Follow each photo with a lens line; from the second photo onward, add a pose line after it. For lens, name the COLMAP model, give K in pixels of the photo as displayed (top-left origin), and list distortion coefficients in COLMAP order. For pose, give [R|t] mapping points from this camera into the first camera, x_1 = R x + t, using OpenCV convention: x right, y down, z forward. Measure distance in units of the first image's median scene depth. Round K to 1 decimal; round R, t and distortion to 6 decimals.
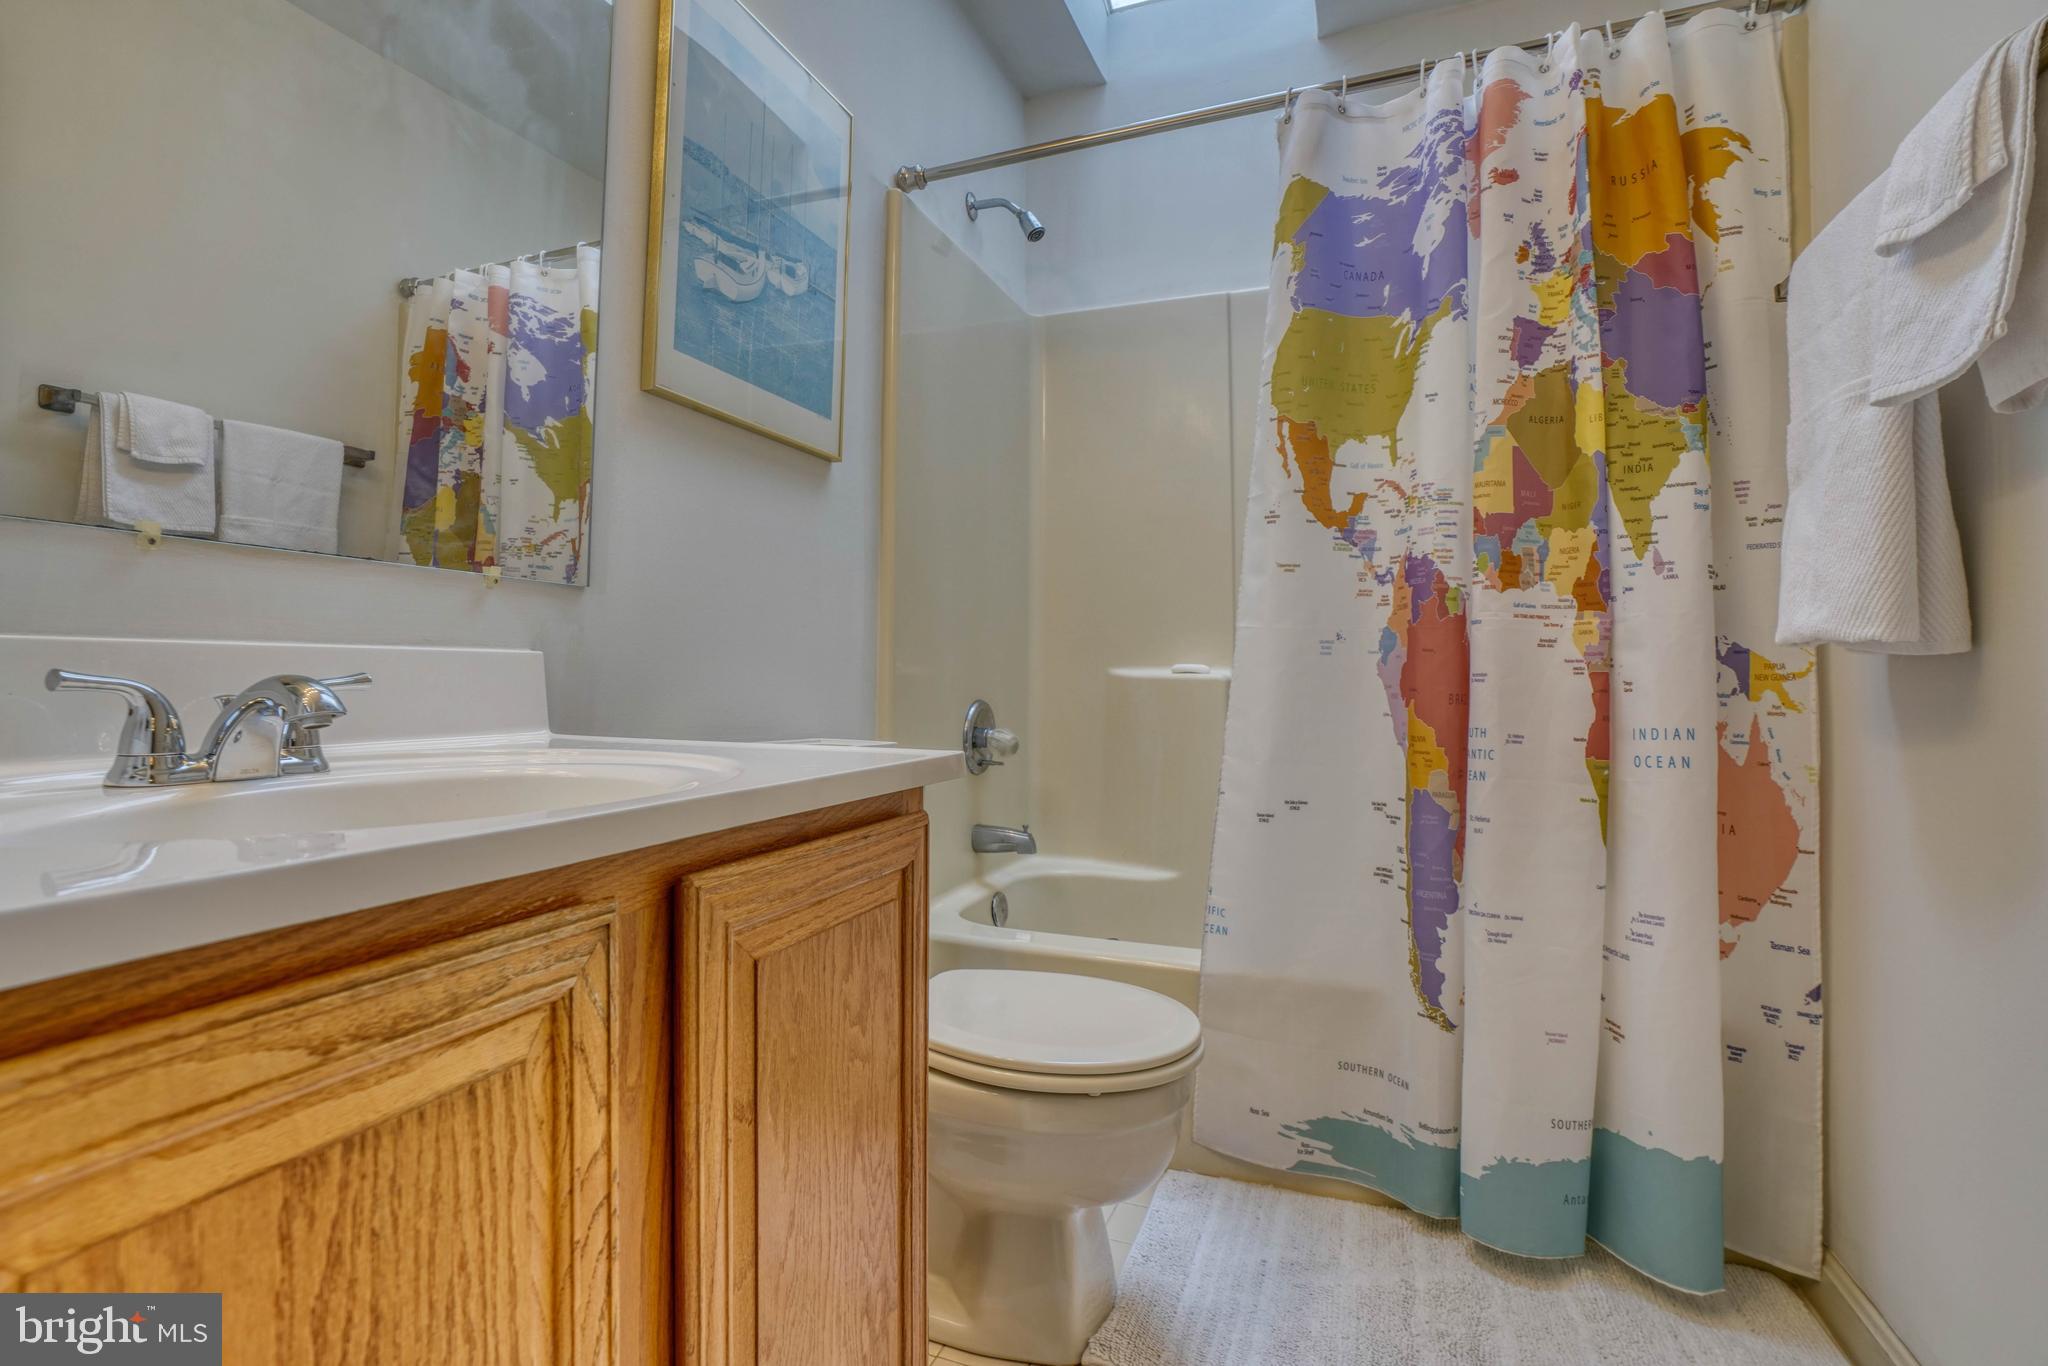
lens RADIAL K [[953.5, 0, 1024.0], [0, 953.5, 683.0], [0, 0, 1]] dist [-0.061646, 0.022963]
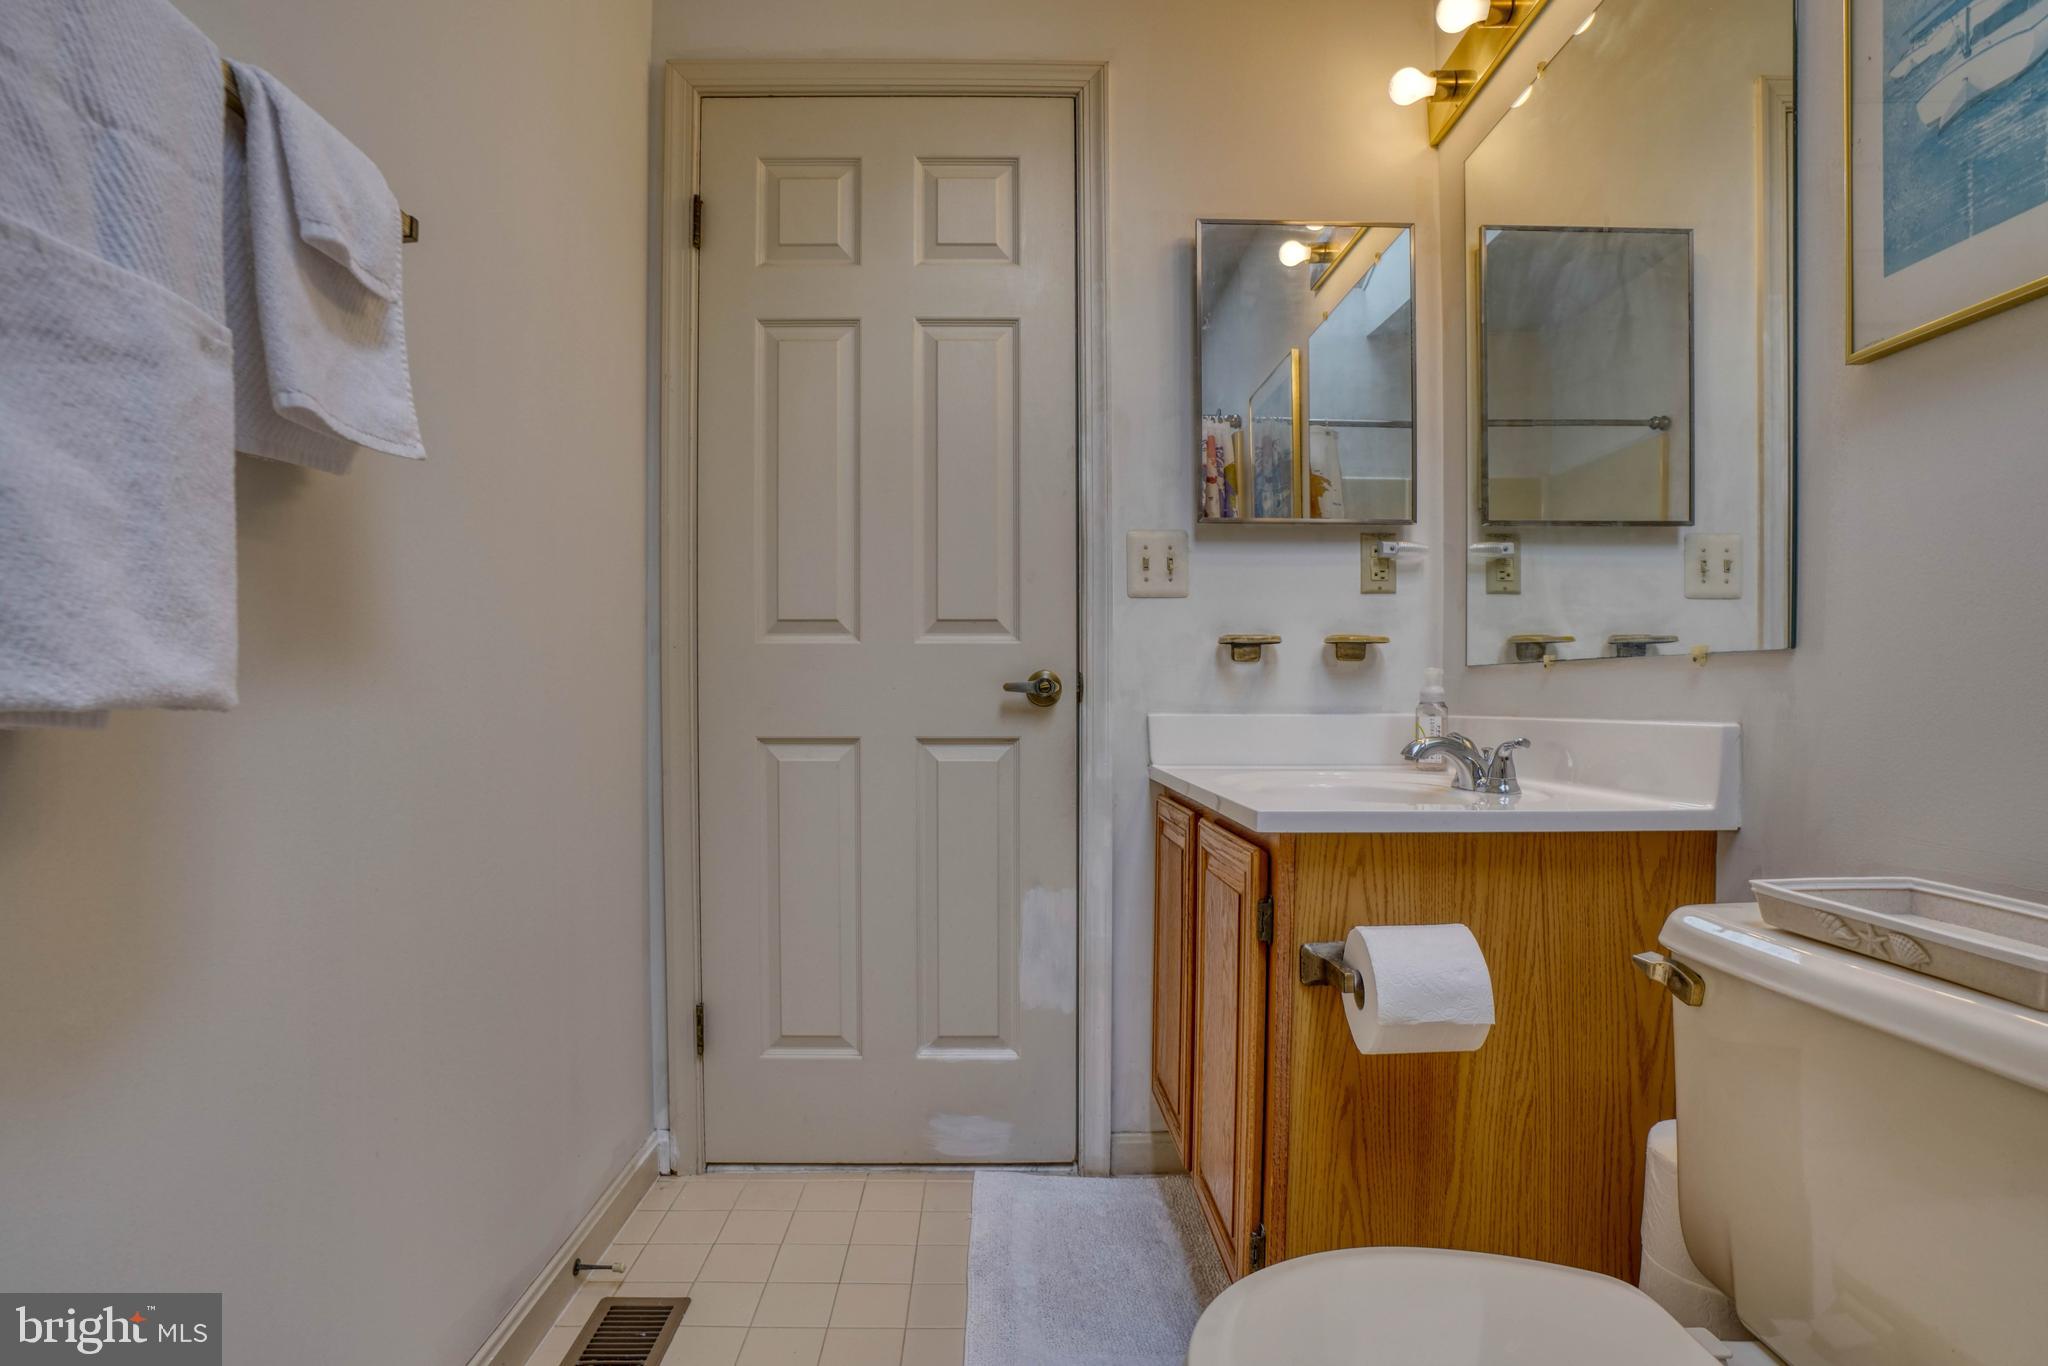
lens RADIAL K [[953.5, 0, 1024.0], [0, 953.5, 683.0], [0, 0, 1]] dist [-0.061646, 0.022963]
pose [[-0.925386, -0.003719, -0.379007, 0.440645], [-0.003210, 0.999993, -0.001977, -0.060066], [0.379012, -0.000613, -0.925392, 1.354372]]
